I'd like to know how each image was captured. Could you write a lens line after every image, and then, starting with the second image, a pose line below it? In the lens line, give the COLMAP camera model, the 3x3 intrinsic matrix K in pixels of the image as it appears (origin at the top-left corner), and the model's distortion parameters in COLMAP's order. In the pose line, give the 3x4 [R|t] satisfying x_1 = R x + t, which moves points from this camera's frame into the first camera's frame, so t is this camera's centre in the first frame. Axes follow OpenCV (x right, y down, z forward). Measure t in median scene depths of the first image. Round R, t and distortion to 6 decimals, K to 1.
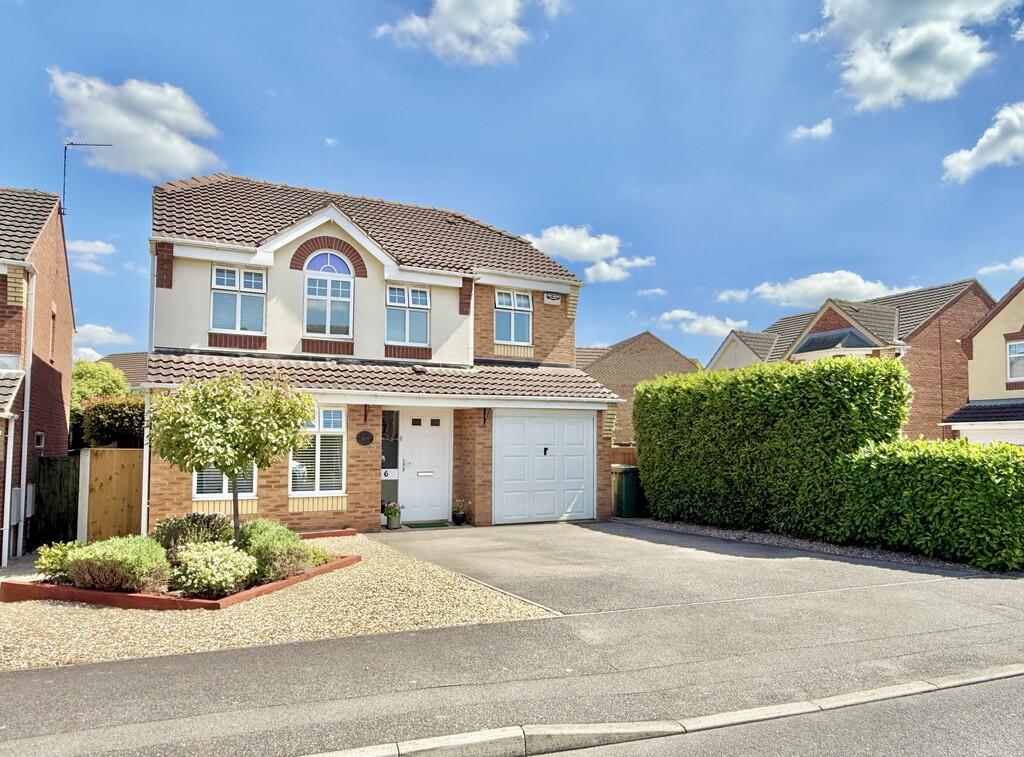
lens RADIAL K [[805.3, 0, 512.0], [0, 805.3, 378.5], [0, 0, 1]] dist [-0.001234, 0.001249]
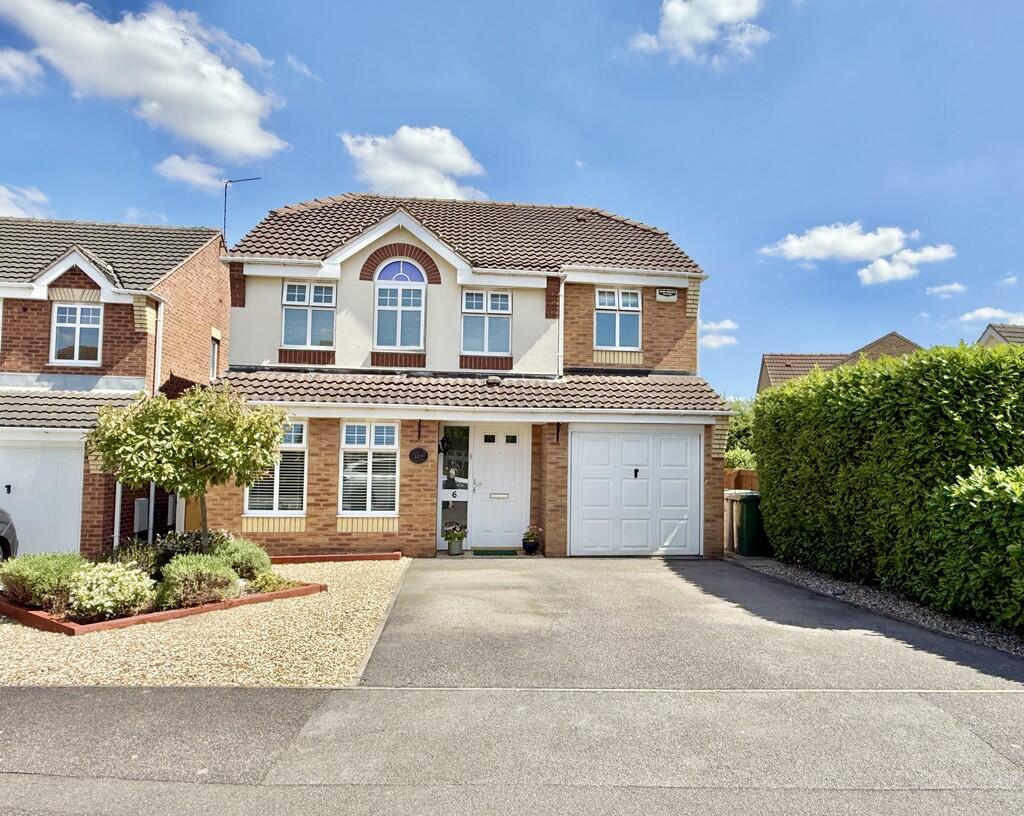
lens RADIAL K [[798.6, 0, 512.0], [0, 798.6, 408.0], [0, 0, 1]] dist [-0.007383, 0.003144]
pose [[0.928553, -0.013284, -0.370962, 0.245148], [0.018141, 0.999789, 0.009606, 0.011298], [0.370756, -0.015650, 0.928598, 0.175020]]
